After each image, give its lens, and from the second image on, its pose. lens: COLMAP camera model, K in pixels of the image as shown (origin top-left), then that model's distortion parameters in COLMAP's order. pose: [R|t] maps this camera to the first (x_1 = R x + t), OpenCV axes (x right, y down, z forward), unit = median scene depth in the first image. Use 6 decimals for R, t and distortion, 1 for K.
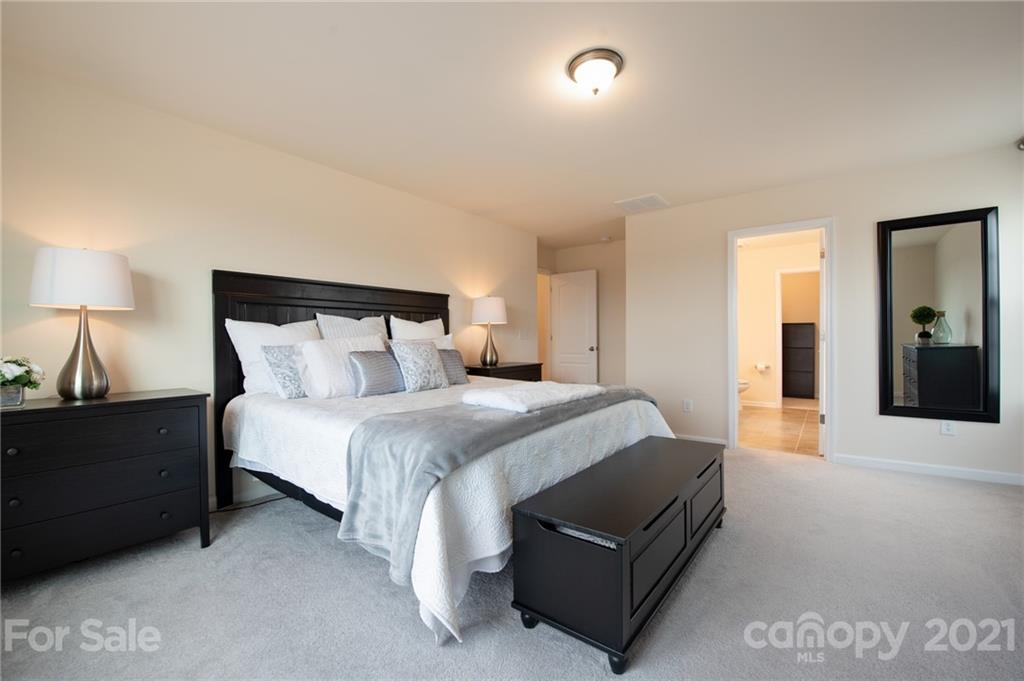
lens RADIAL K [[427.6, 0, 515.2], [0, 427.6, 342.0], [0, 0, 1]] dist [-0.000843, -0.000164]
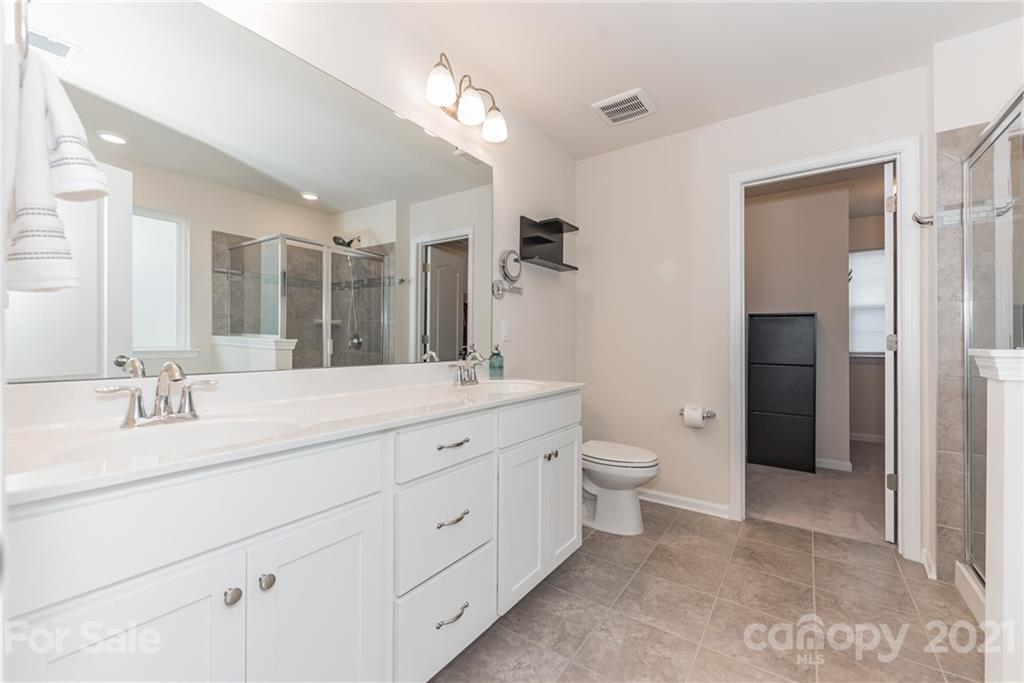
lens RADIAL K [[427.6, 0, 515.2], [0, 427.6, 343.0], [0, 0, 1]] dist [-0.000843, -0.000164]
pose [[0.997928, 0.018599, 0.061586, 0.363607], [-0.018650, 0.999826, 0.000245, -0.003162], [-0.061570, -0.001393, 0.998102, 0.582689]]
